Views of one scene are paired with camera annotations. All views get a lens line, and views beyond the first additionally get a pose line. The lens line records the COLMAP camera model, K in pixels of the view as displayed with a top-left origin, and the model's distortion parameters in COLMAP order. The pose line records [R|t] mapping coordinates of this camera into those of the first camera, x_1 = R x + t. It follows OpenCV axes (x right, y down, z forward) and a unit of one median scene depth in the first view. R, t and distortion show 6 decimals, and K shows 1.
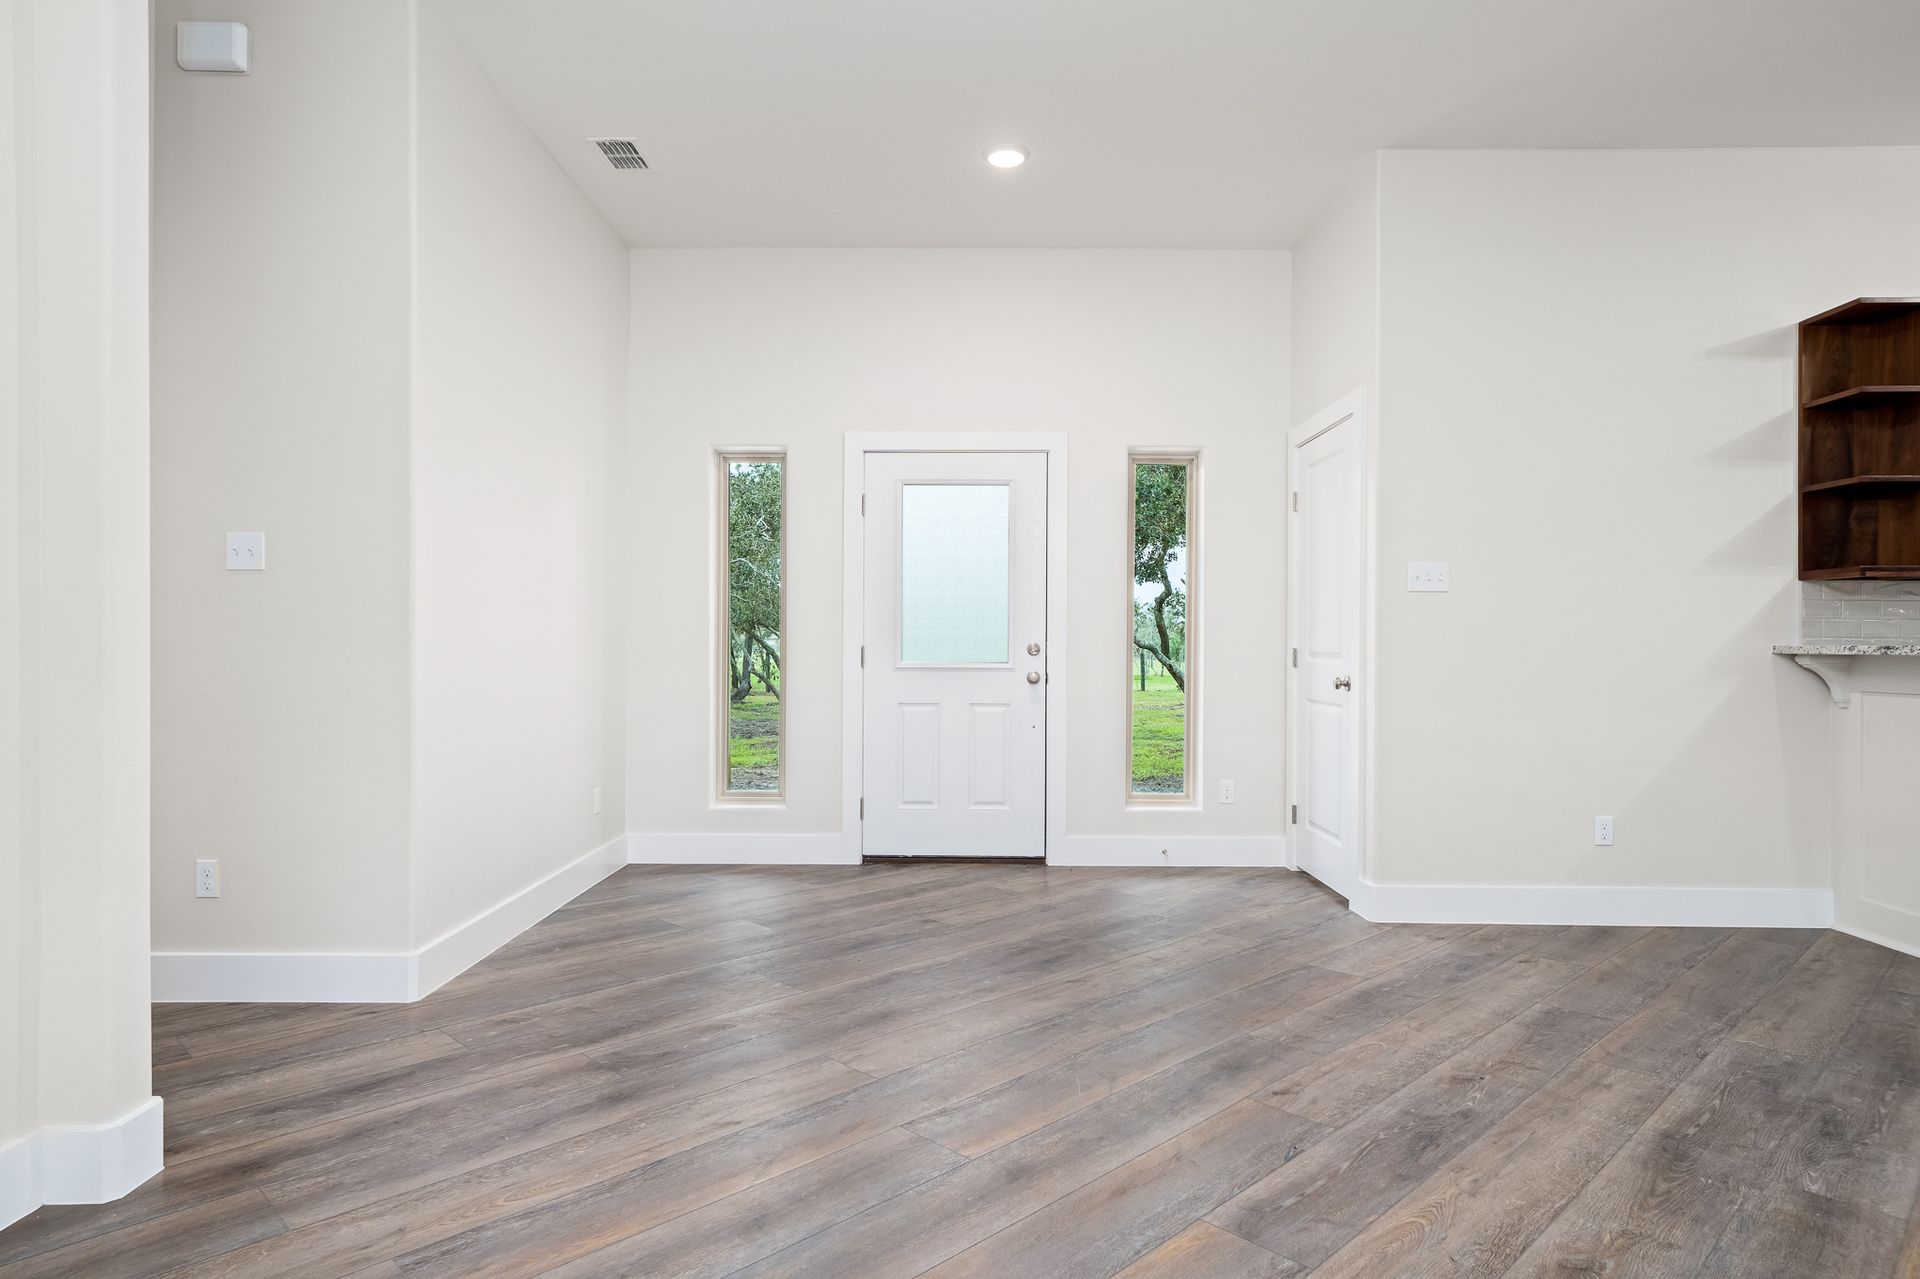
lens RADIAL K [[1091.7, 0, 947.3], [0, 1091.7, 639.7], [0, 0, 1]] dist [0.005643, 0.002481]
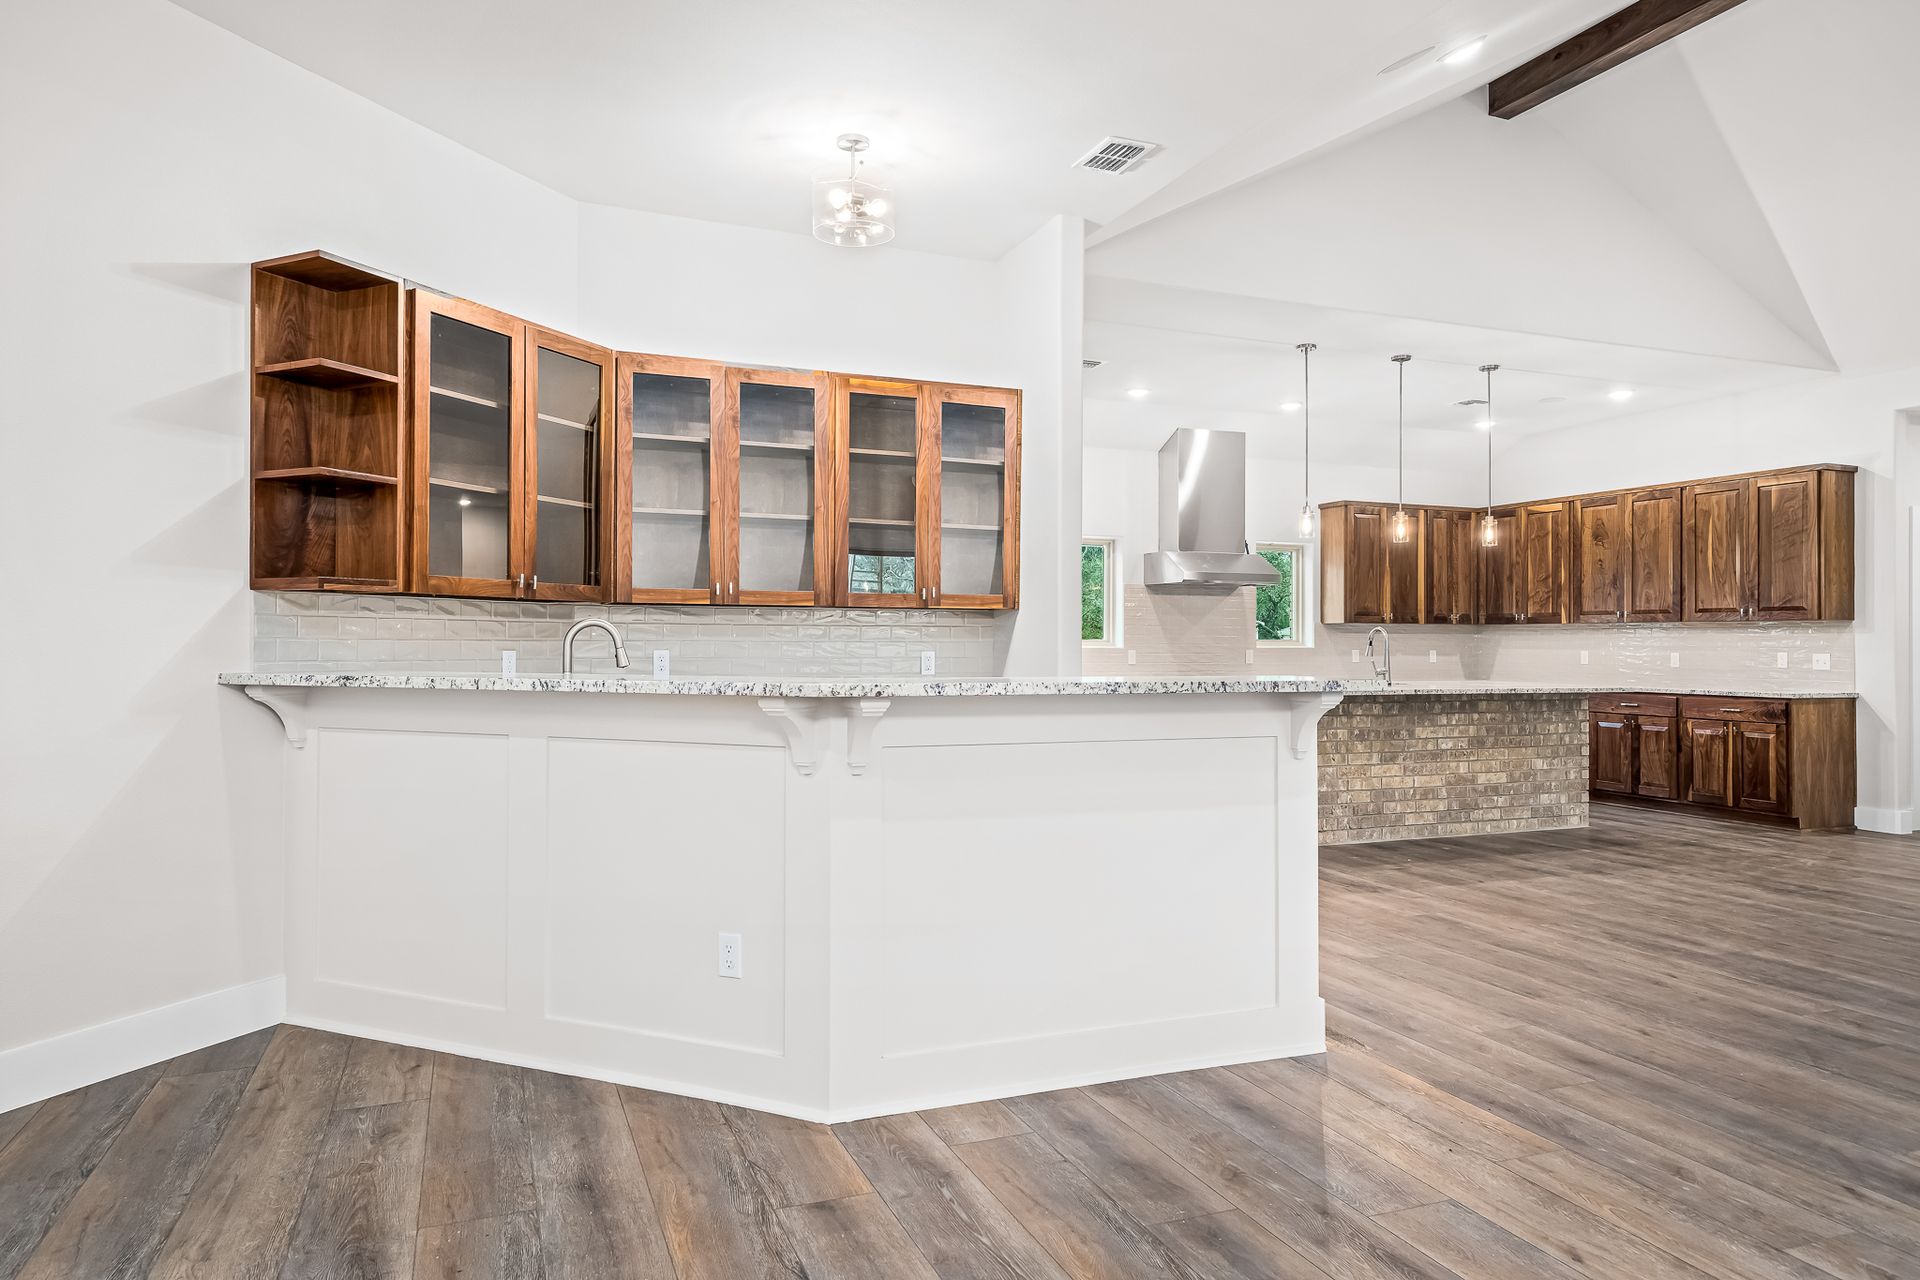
lens RADIAL K [[1195.3, 0, 953.5], [0, 1195.3, 631.6], [0, 0, 1]] dist [0.010556, 0.000278]
pose [[0.377071, 0.007759, 0.926152, 0.172967], [-0.003289, 0.999970, -0.007038, -0.019870], [-0.926178, -0.000392, 0.377085, 0.212007]]
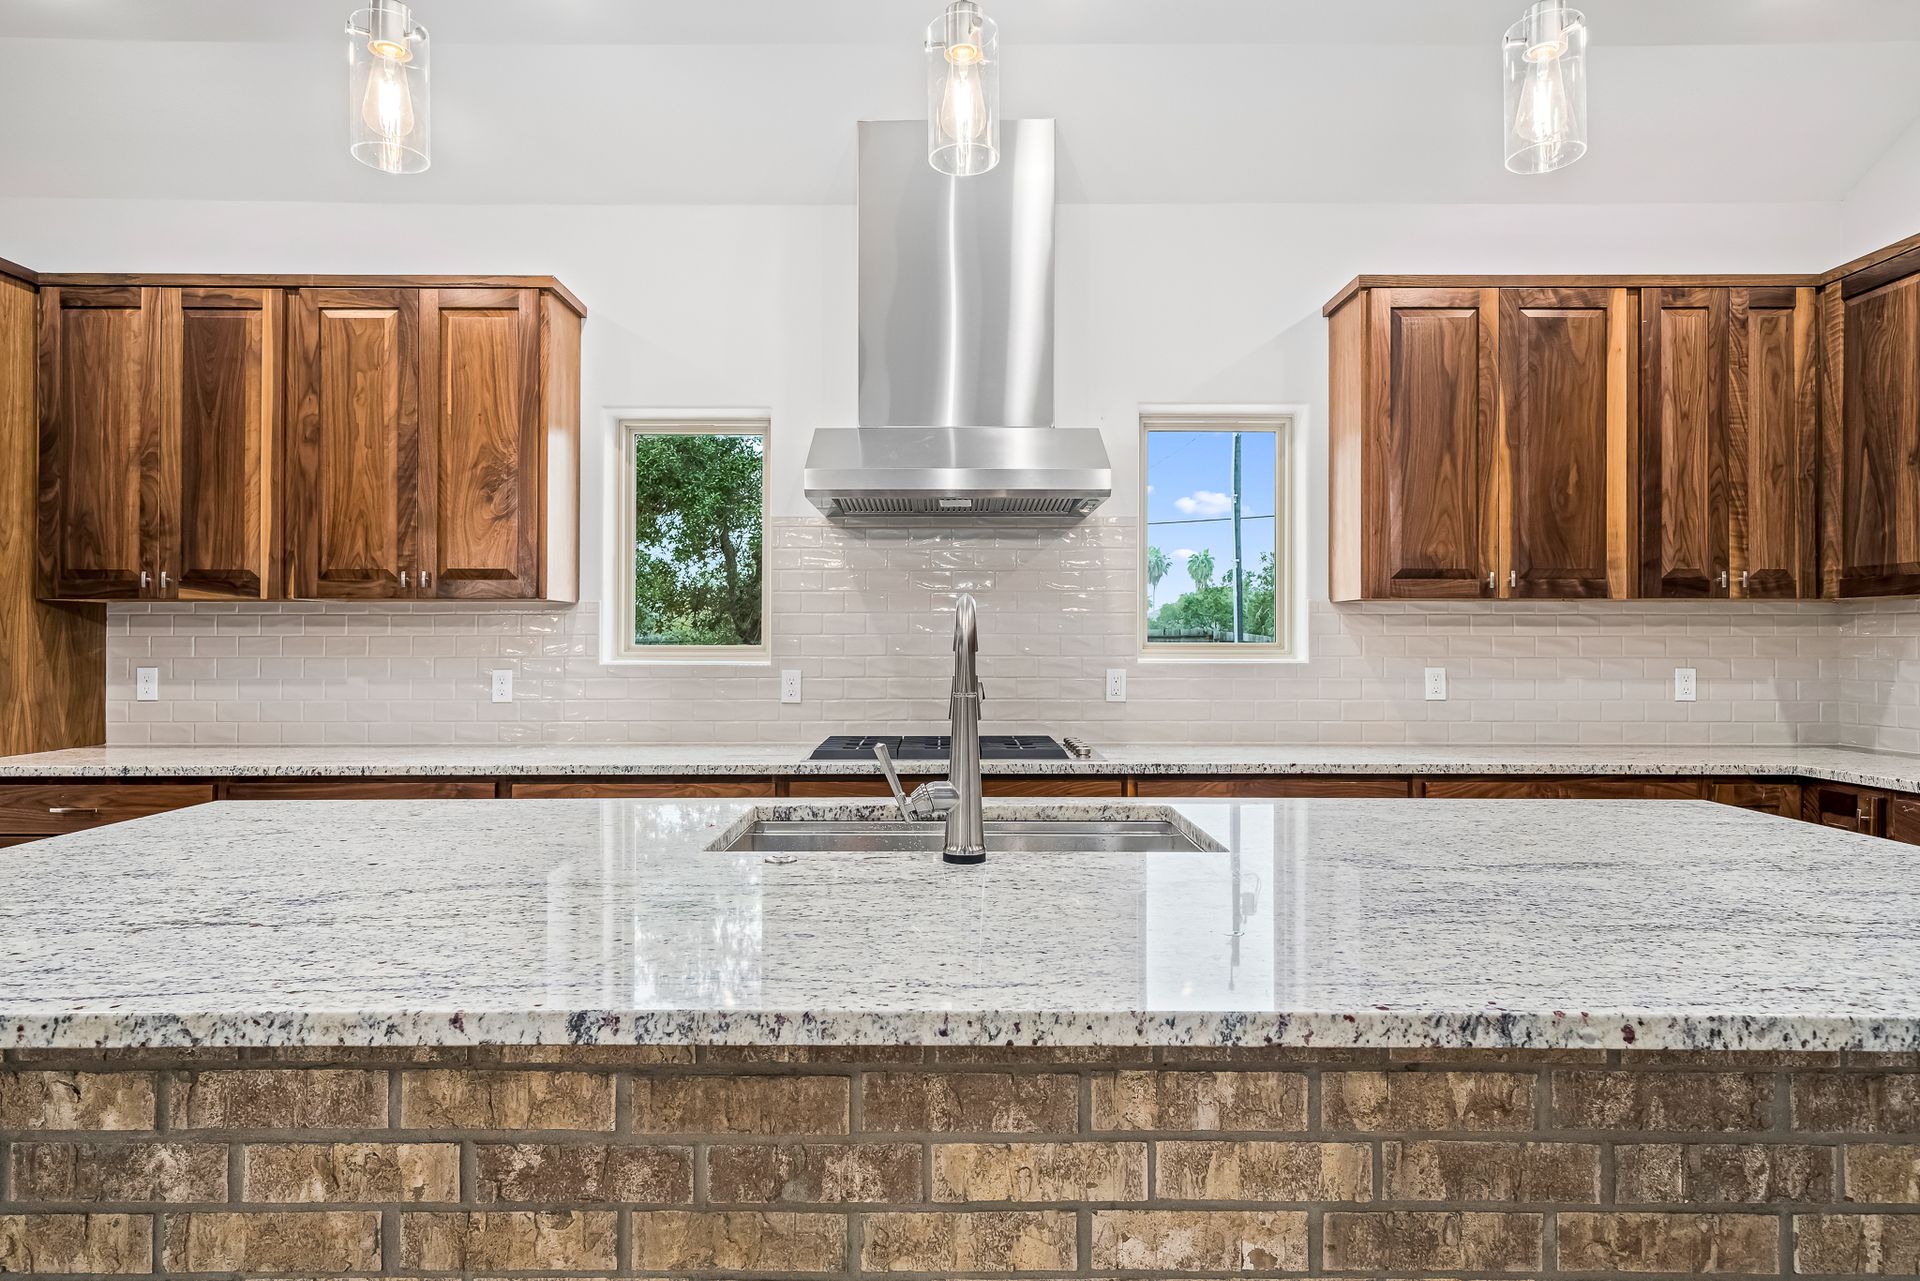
lens RADIAL K [[1091.7, 0, 947.3], [0, 1091.7, 640.7], [0, 0, 1]] dist [0.005643, 0.002481]
pose [[0.691475, -0.003117, 0.722394, 1.812846], [0.001843, 0.999995, 0.002550, -0.026882], [-0.722398, -0.000432, 0.691477, 0.048164]]
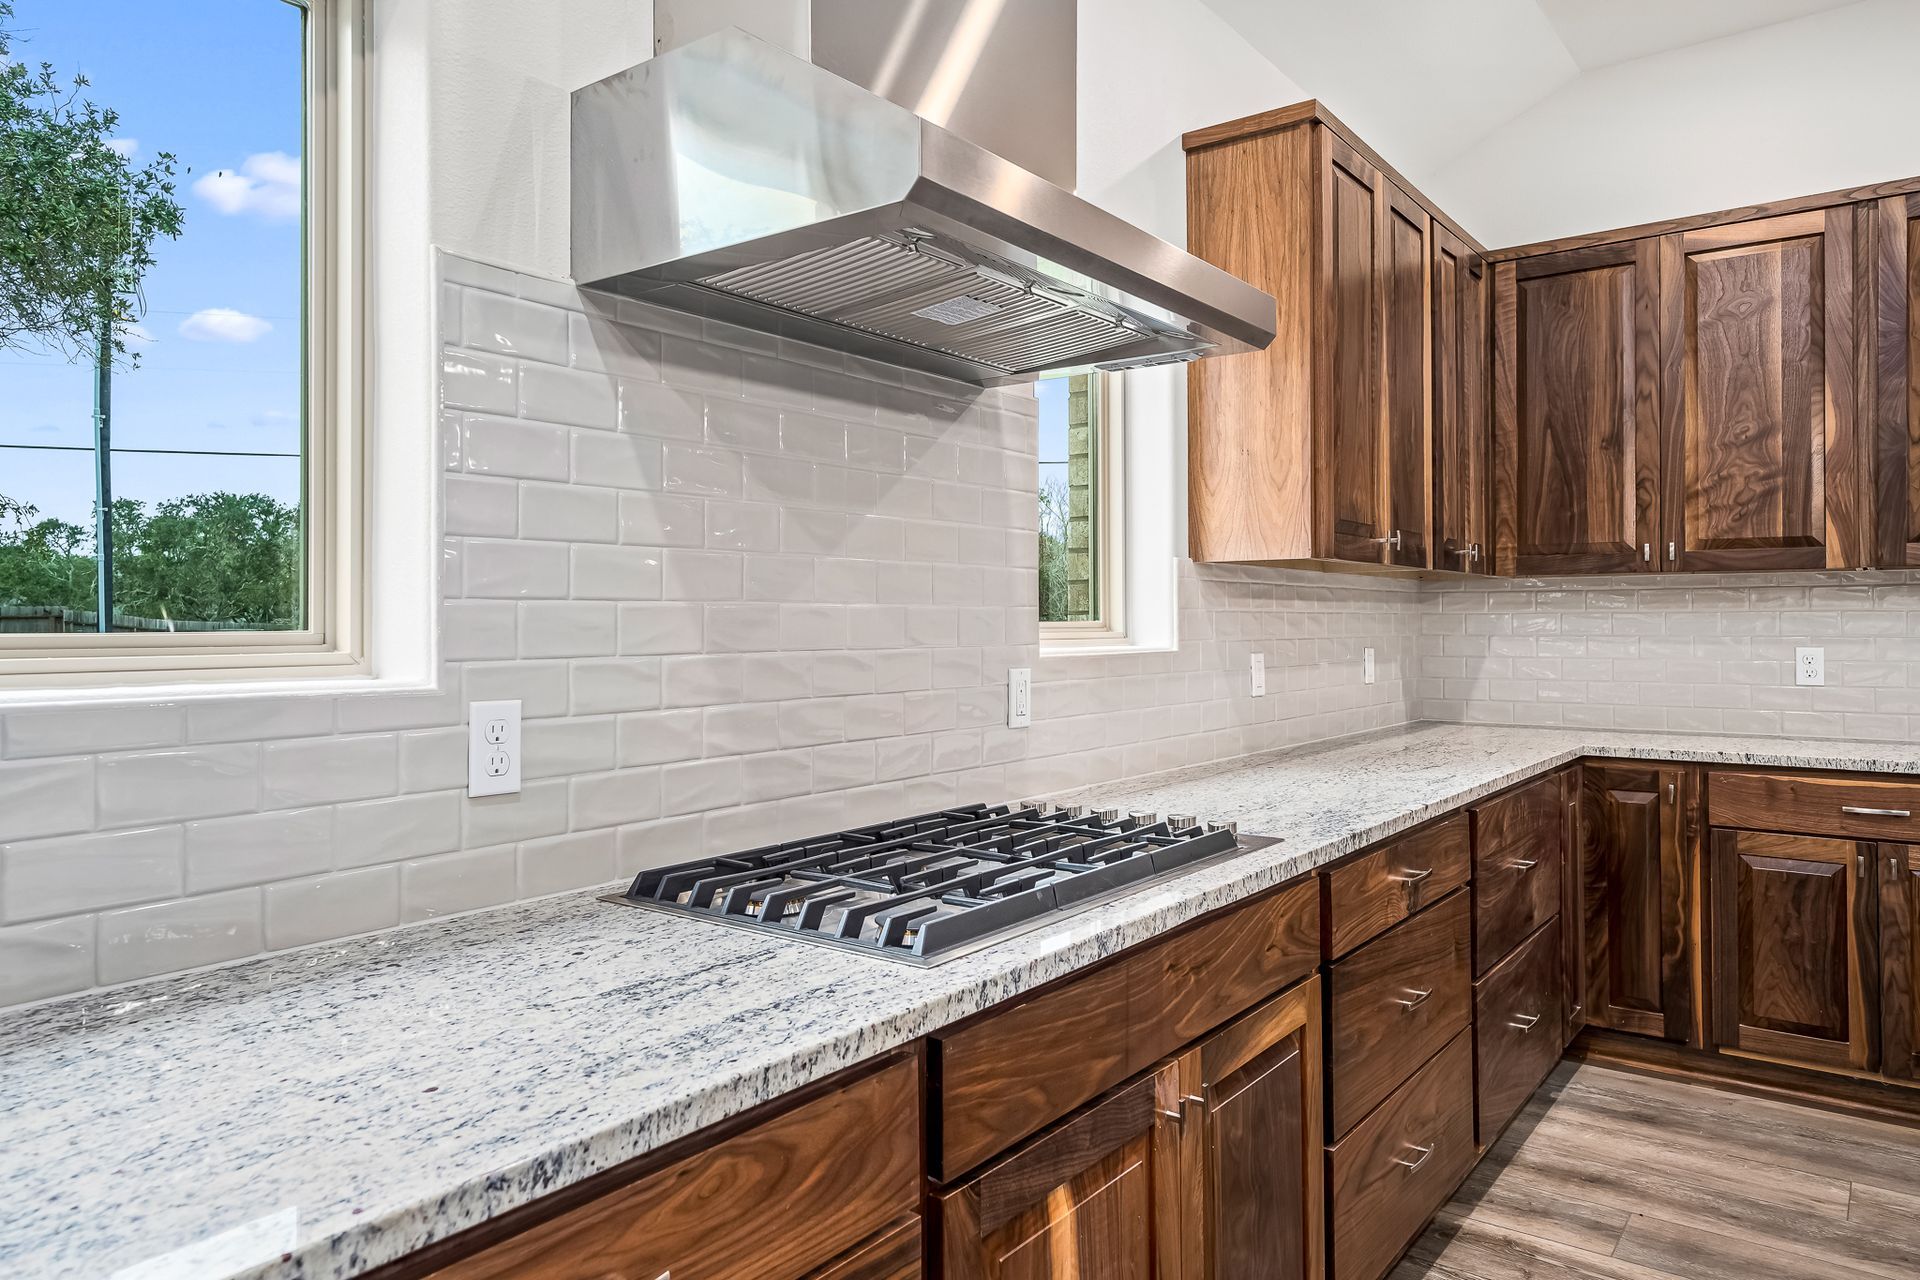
lens RADIAL K [[1254.8, 0, 959.5], [0, 1254.8, 608.0], [0, 0, 1]] dist [0.007671, 0.001913]
pose [[-0.156206, 0.008210, 0.987690, 1.990172], [0.001845, 0.999966, -0.008020, -0.024164], [-0.987723, 0.000569, -0.156216, 0.669298]]
